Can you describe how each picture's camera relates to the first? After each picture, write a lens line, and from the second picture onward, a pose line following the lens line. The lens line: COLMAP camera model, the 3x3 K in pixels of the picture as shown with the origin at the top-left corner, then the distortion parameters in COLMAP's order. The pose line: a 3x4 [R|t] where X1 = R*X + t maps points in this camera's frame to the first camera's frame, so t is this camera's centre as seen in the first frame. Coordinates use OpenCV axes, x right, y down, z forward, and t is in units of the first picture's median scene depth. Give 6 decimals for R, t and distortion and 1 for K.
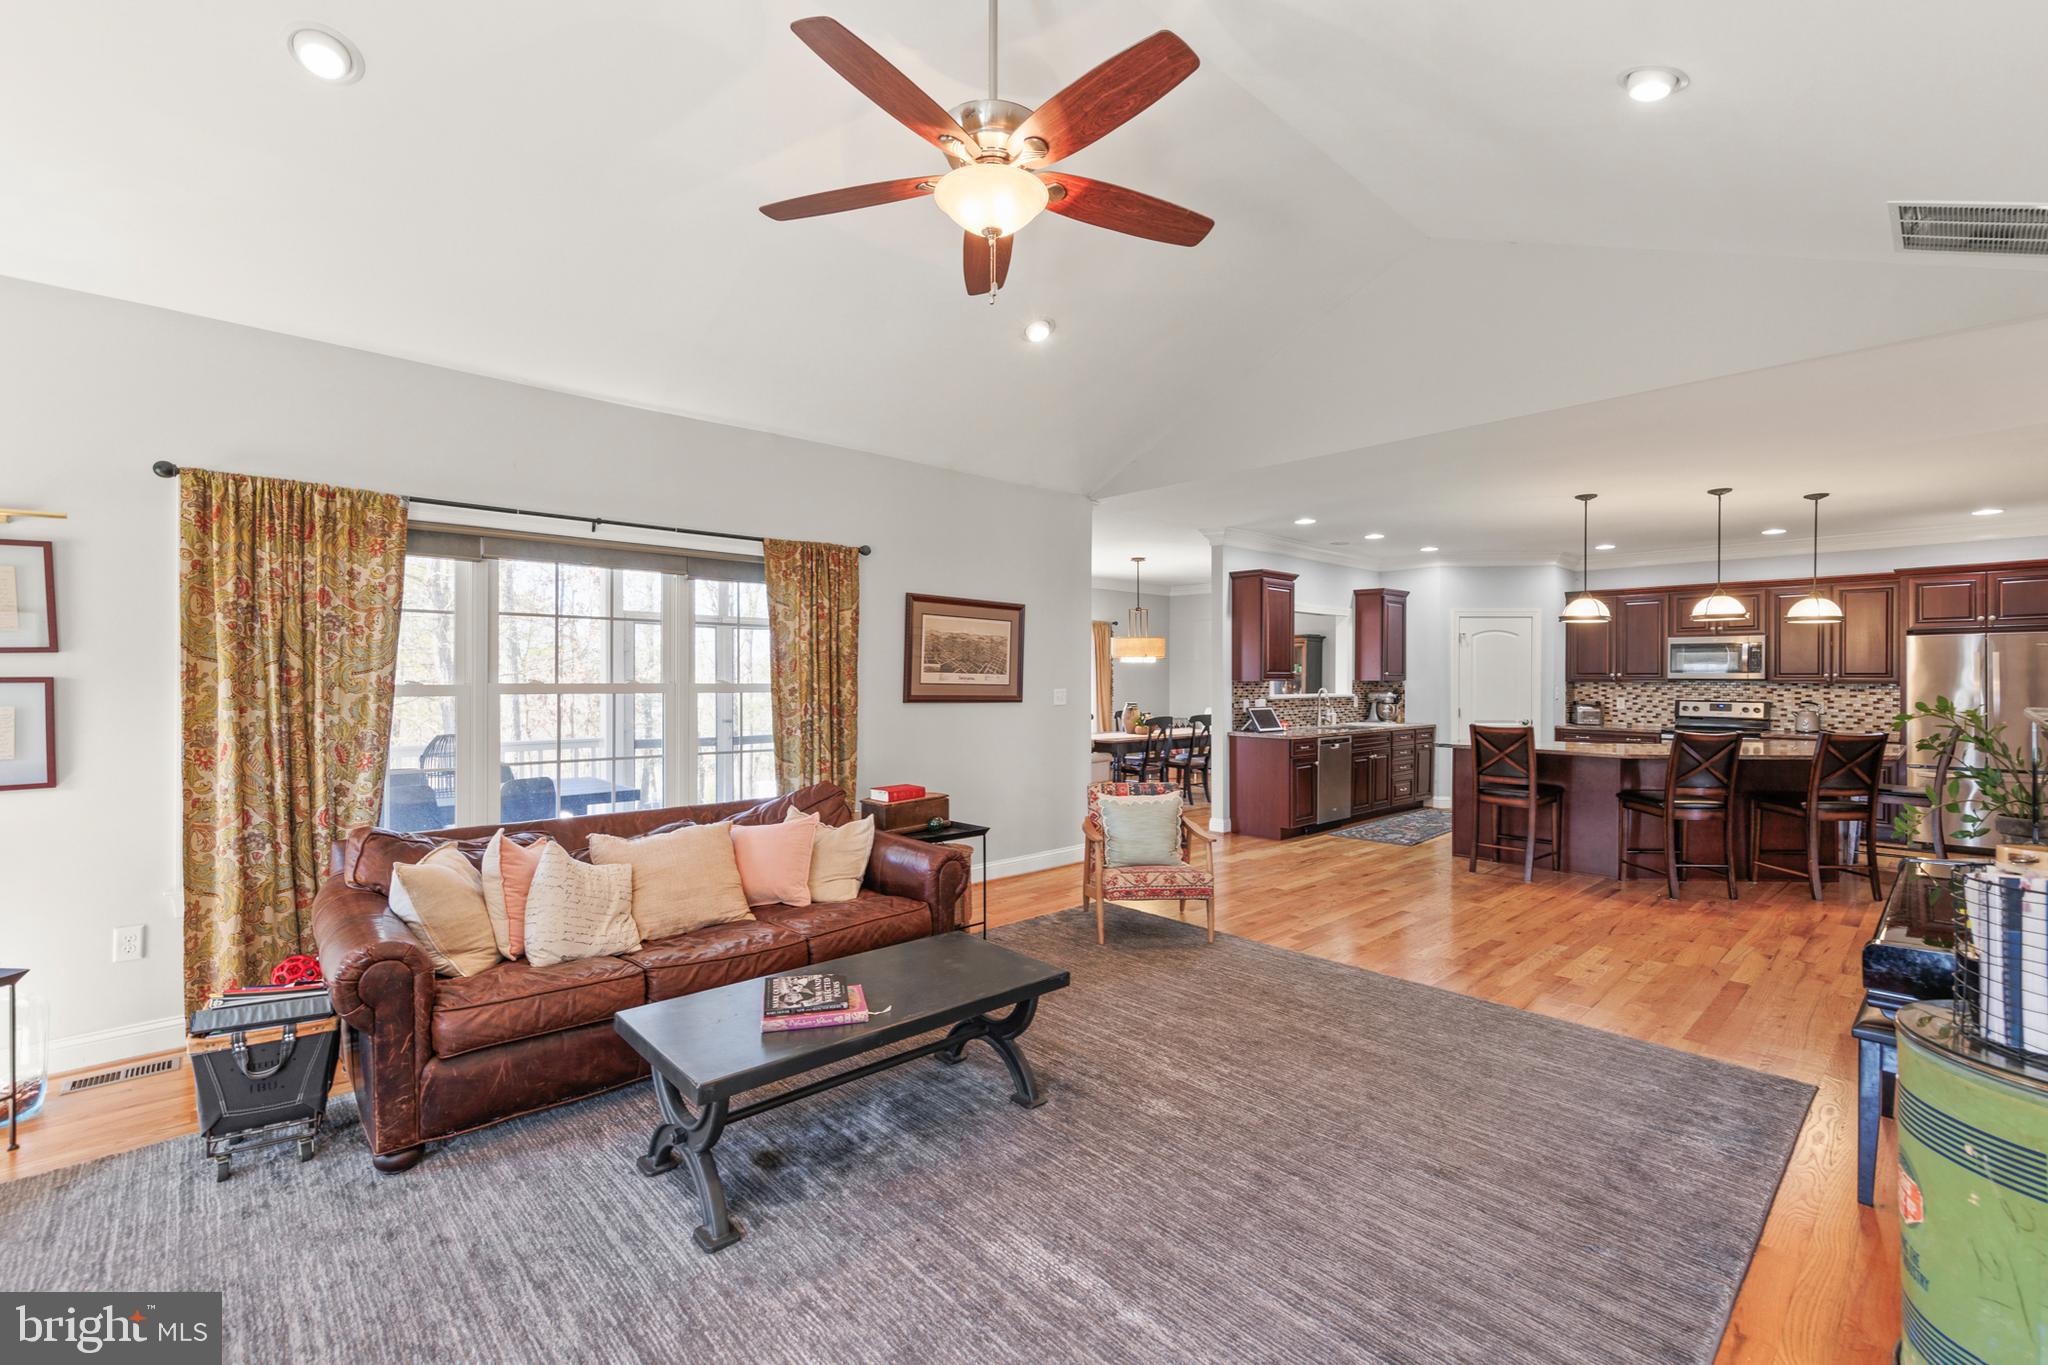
lens RADIAL K [[869.4, 0, 1027.7], [0, 869.4, 677.9], [0, 0, 1]] dist [0.003067, 0.000299]
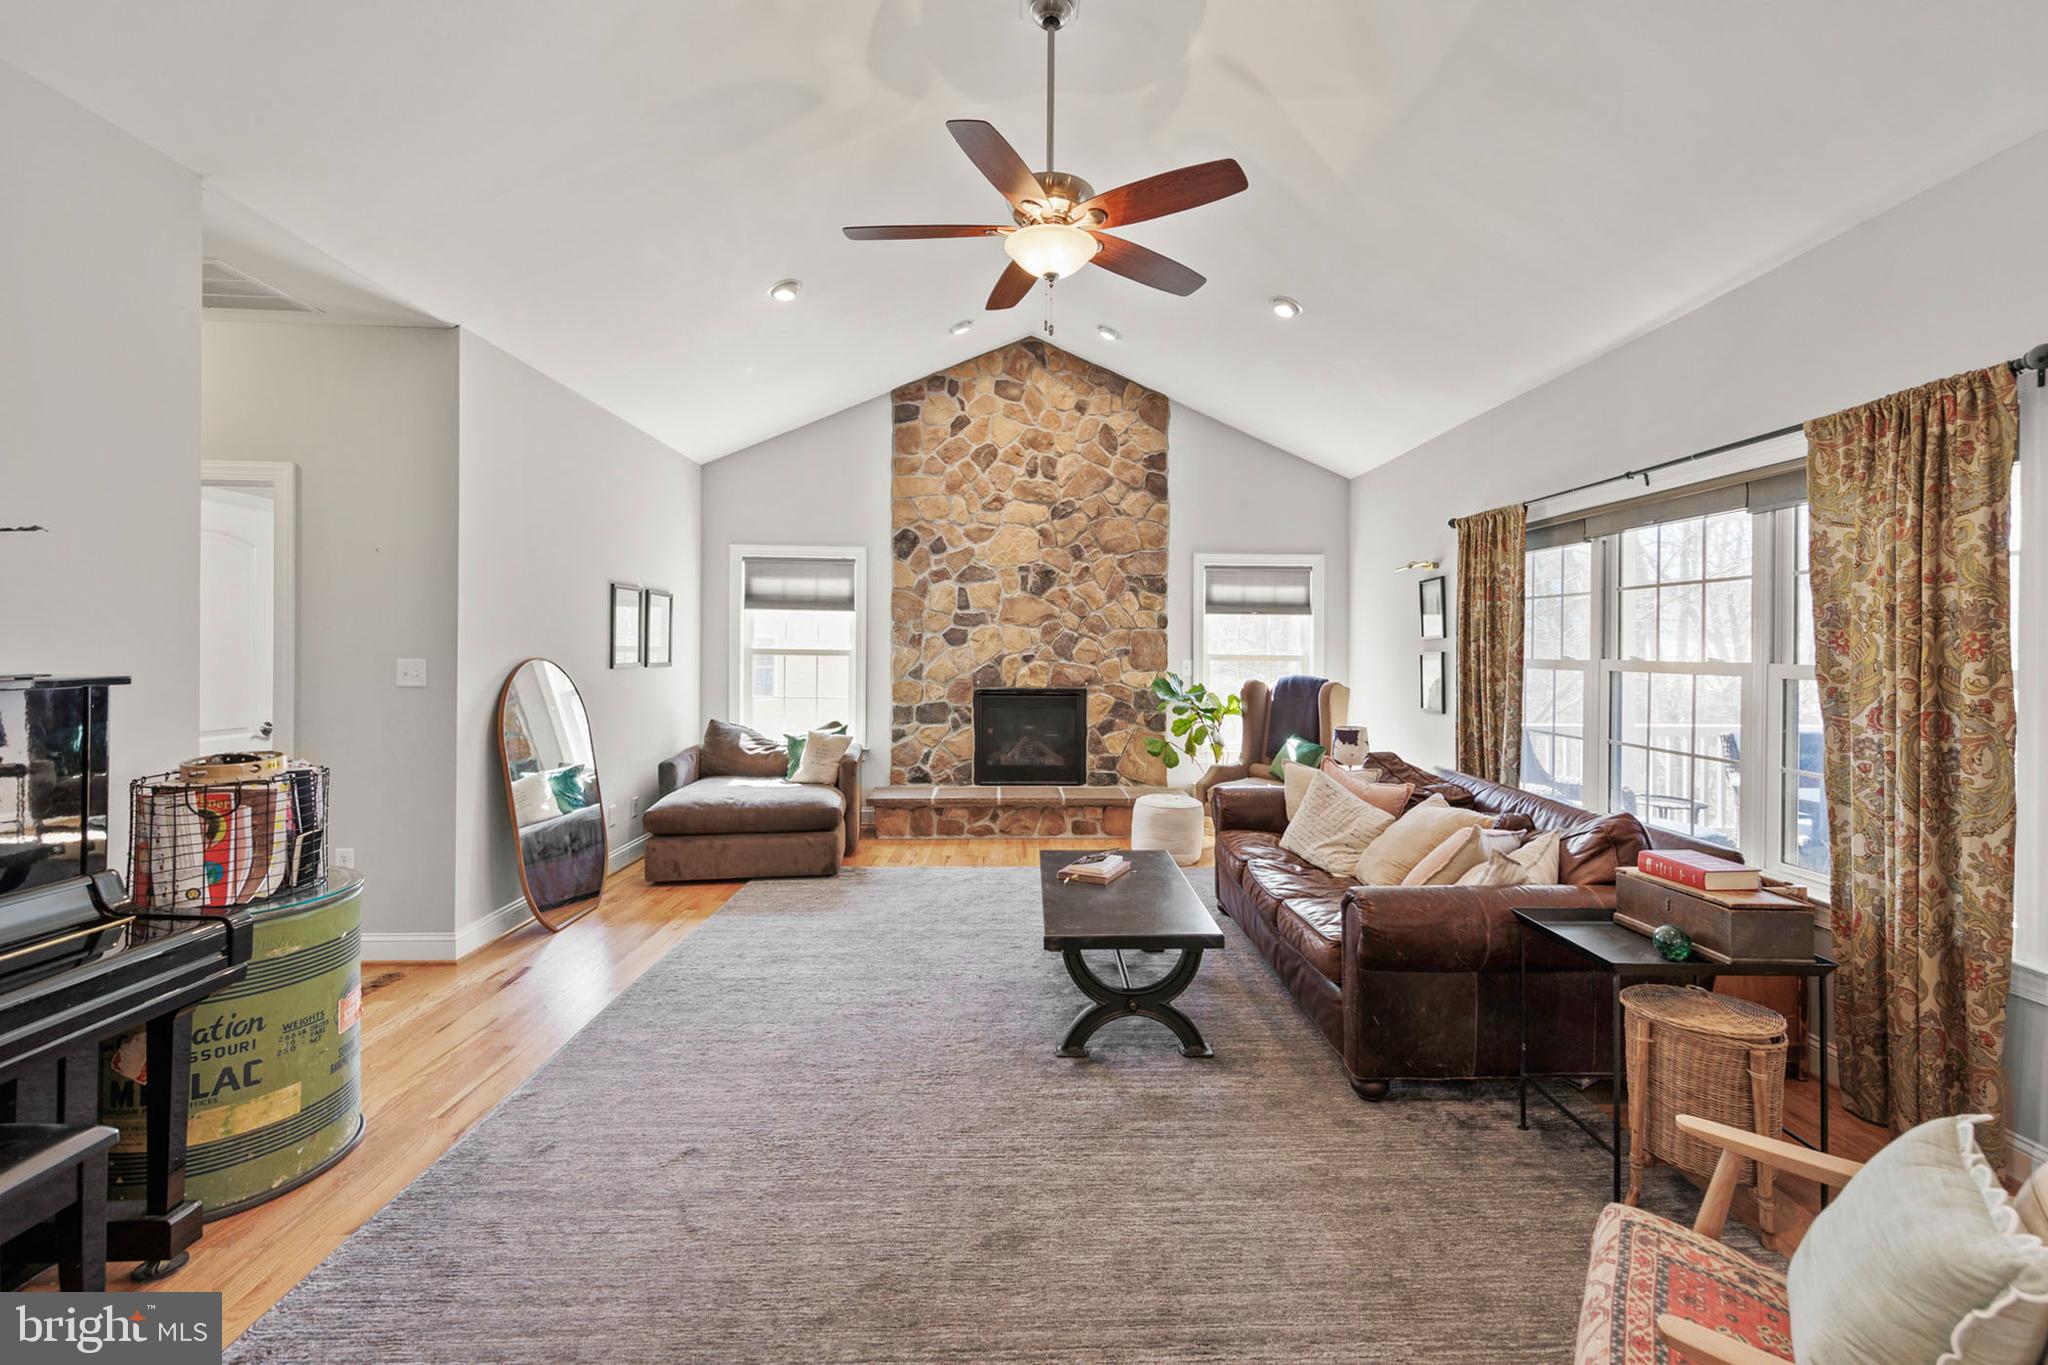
lens RADIAL K [[884.5, 0, 1054.7], [0, 884.5, 643.2], [0, 0, 1]] dist [0.000760, -0.000049]
pose [[-0.643083, -0.014890, -0.765652, 0.423875], [-0.016393, 0.999850, -0.005675, 0.002391], [0.765621, 0.008902, -0.643230, 0.860029]]
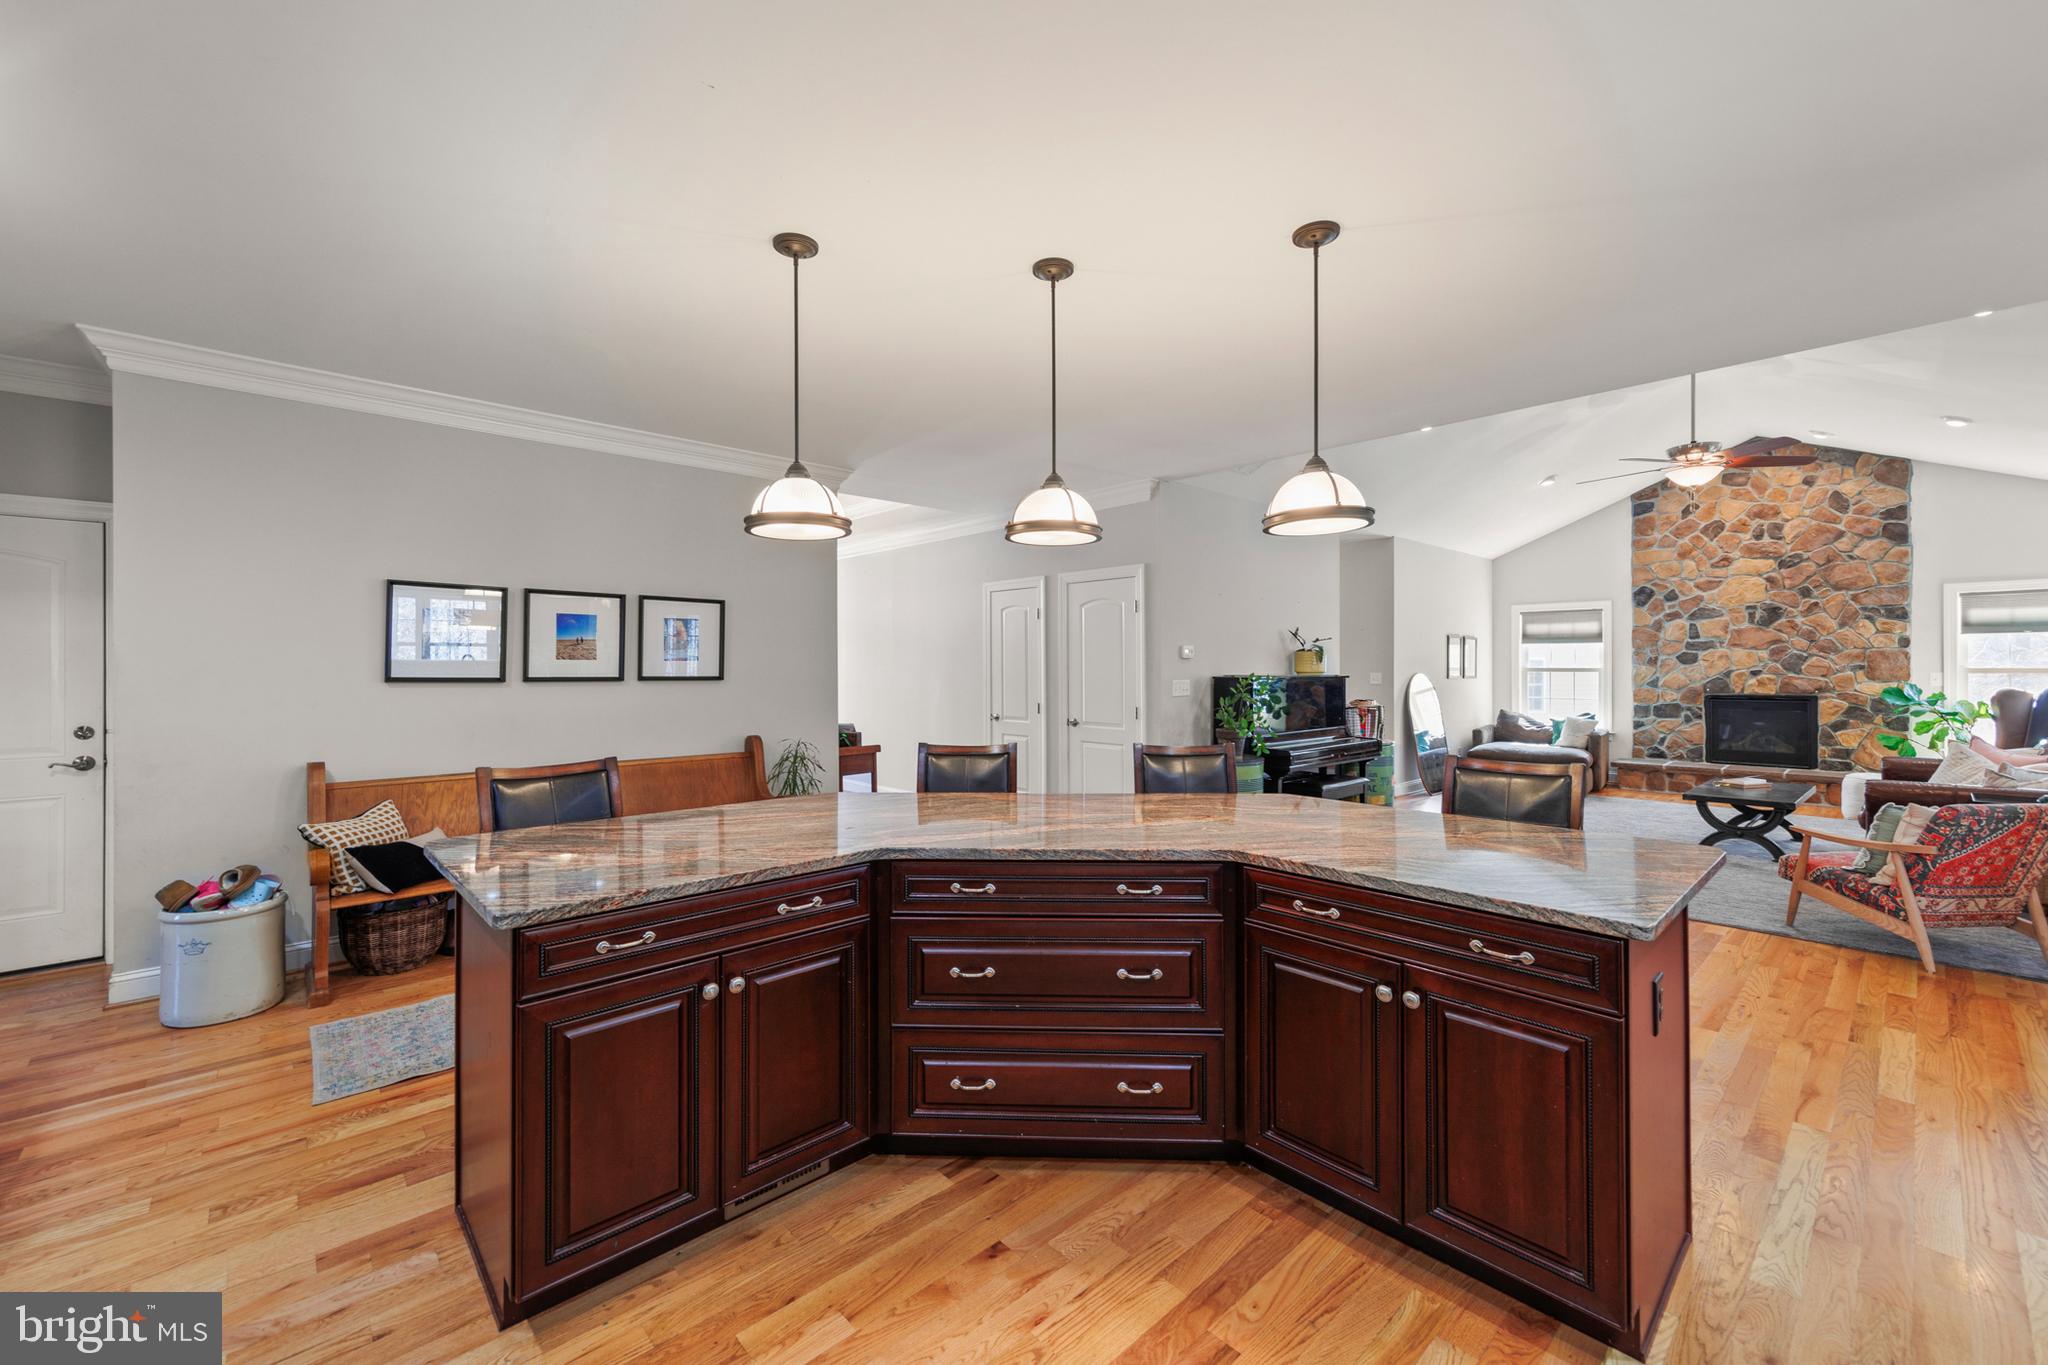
lens RADIAL K [[821.2, 0, 1017.2], [0, 821.2, 675.6], [0, 0, 1]] dist [0.014472, -0.000188]
pose [[-0.999998, -0.001597, 0.001490, 0.916361], [-0.001576, 0.999897, 0.014279, 0.002203], [-0.001513, 0.014276, -0.999897, 1.636027]]
